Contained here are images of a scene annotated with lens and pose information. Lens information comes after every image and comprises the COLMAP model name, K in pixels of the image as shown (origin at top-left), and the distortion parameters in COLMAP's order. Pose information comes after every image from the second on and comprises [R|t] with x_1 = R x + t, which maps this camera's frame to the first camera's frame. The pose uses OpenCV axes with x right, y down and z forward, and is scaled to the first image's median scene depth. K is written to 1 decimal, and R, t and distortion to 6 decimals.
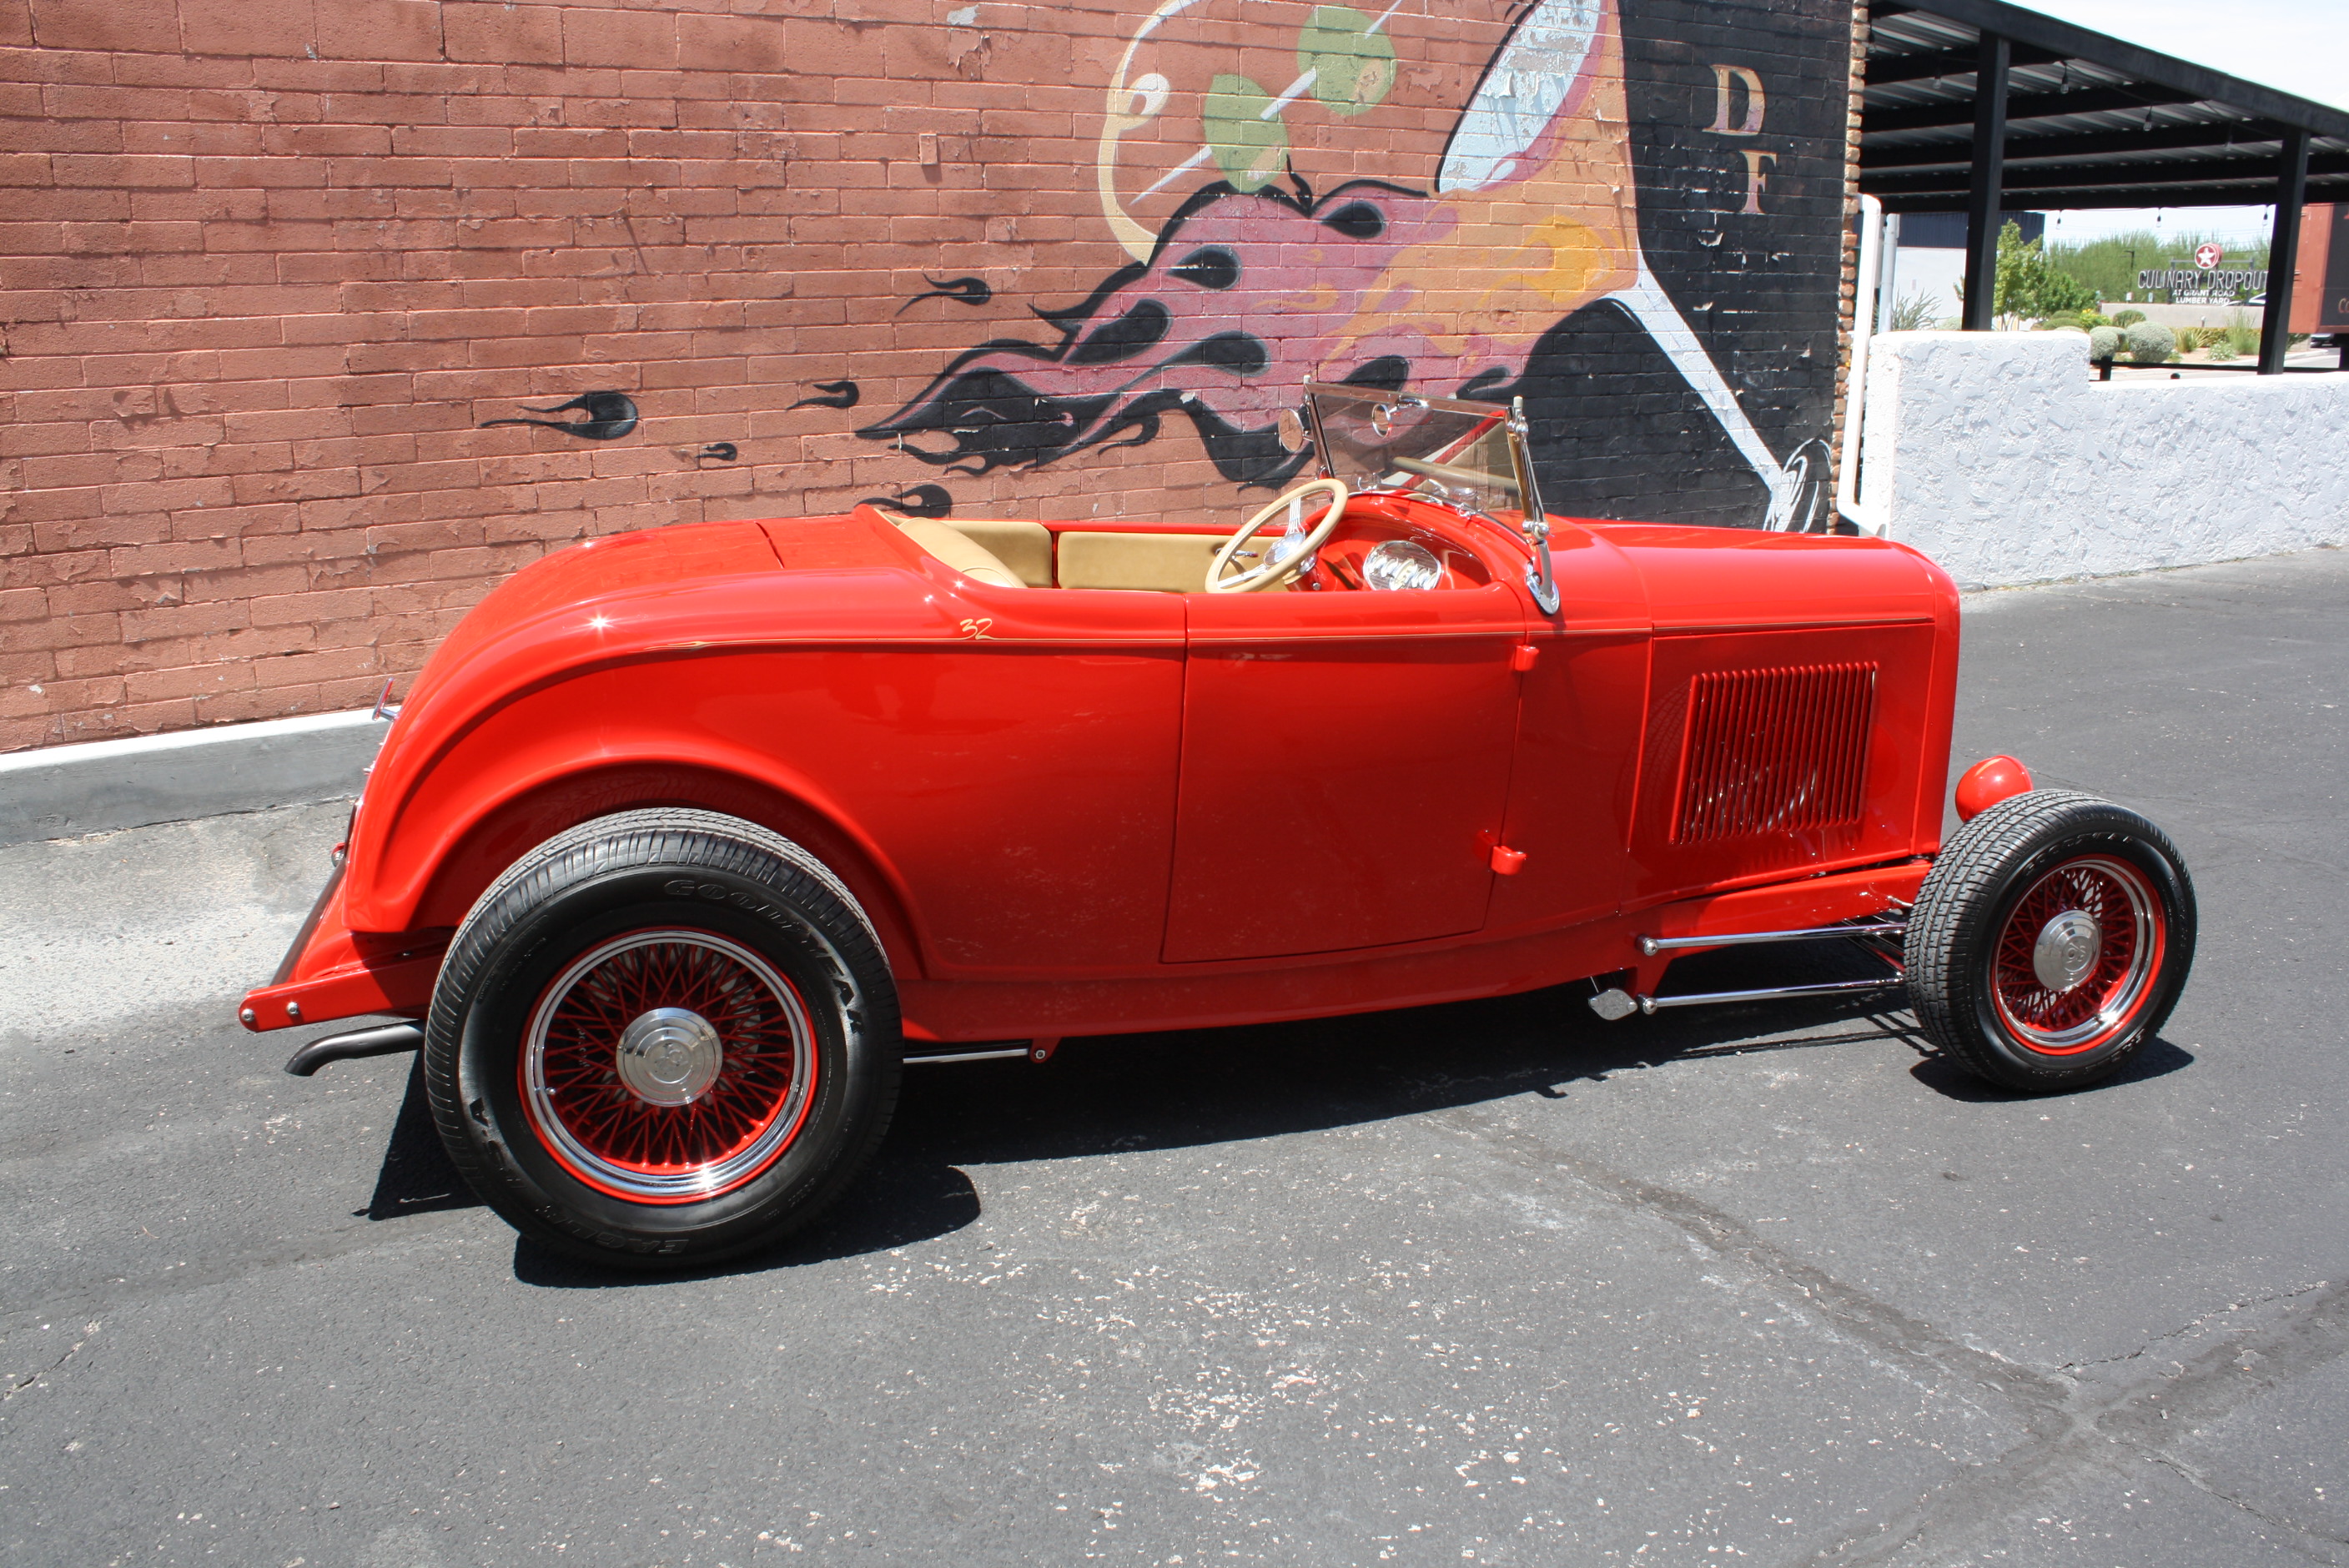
lens RADIAL K [[1982.4, 0, 1191.1], [0, 1982.4, 795.3], [0, 0, 1]] dist [-0.168511, 0.149706]
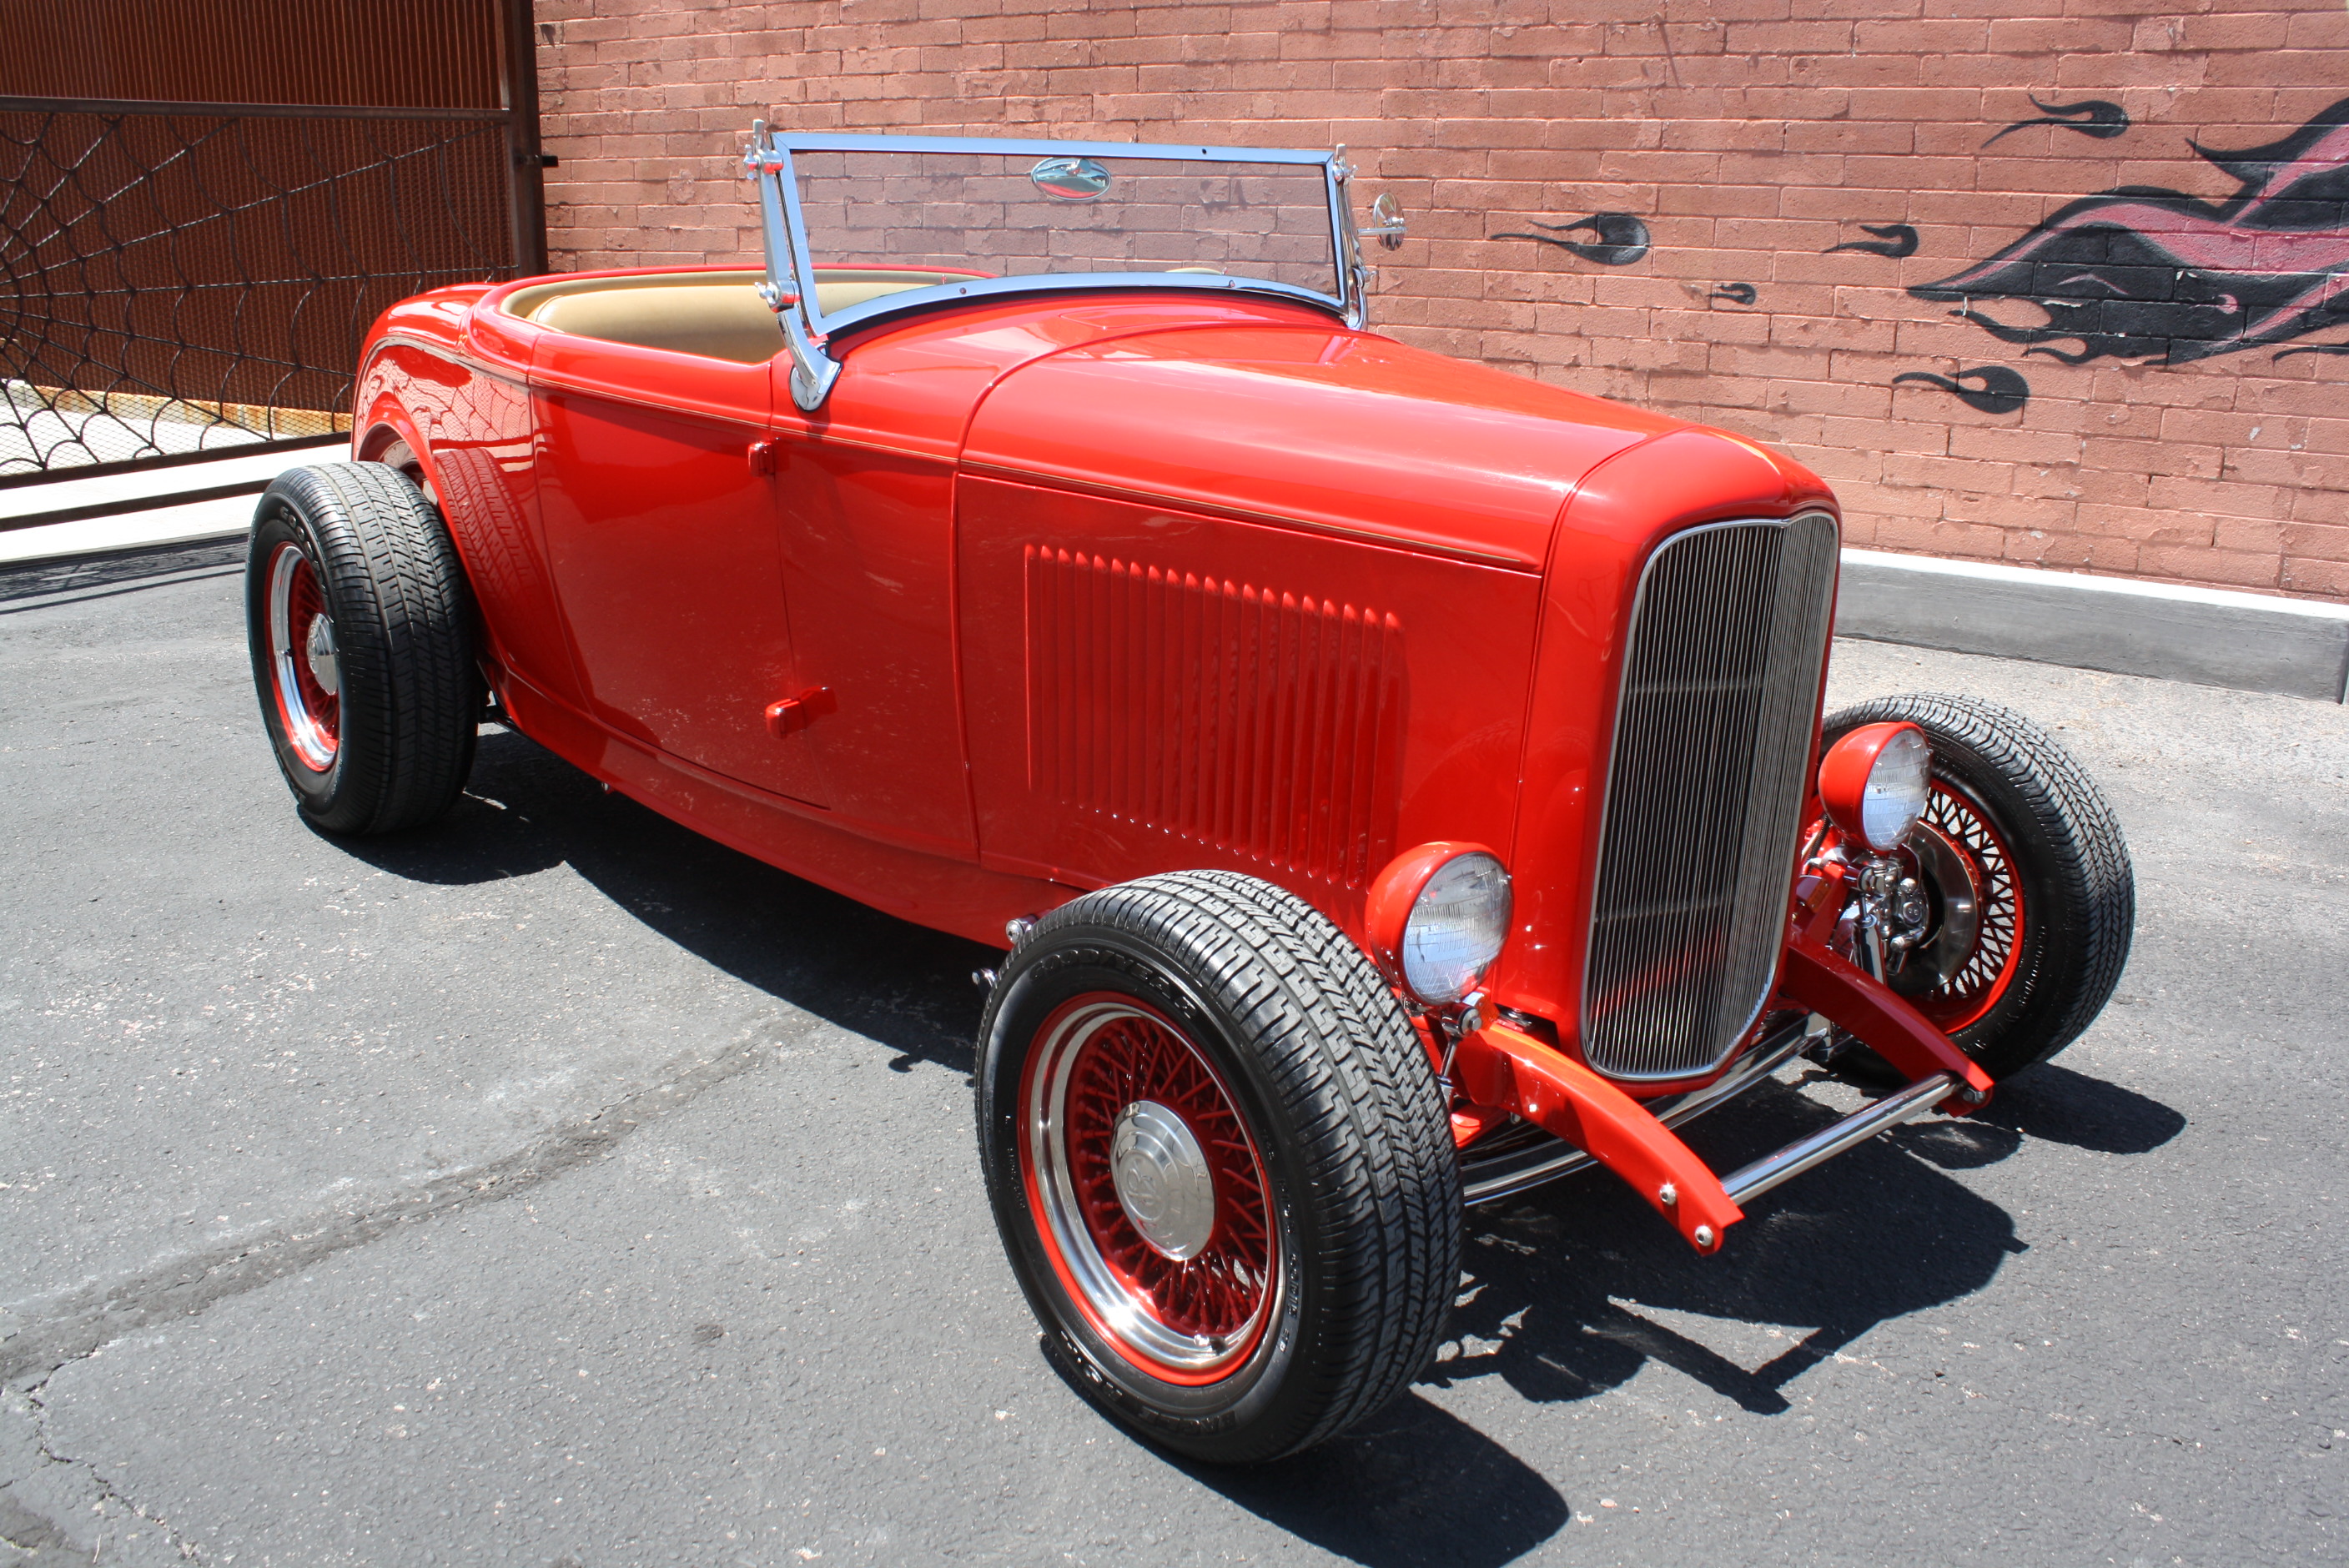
lens RADIAL K [[2022.5, 0, 1171.5], [0, 2022.5, 790.4], [0, 0, 1]] dist [-0.170359, 0.153861]
pose [[0.426419, 0.273218, -0.862275, 0.466366], [-0.238914, 0.953456, 0.183960, -0.063093], [0.872403, 0.127566, 0.471848, 0.373166]]
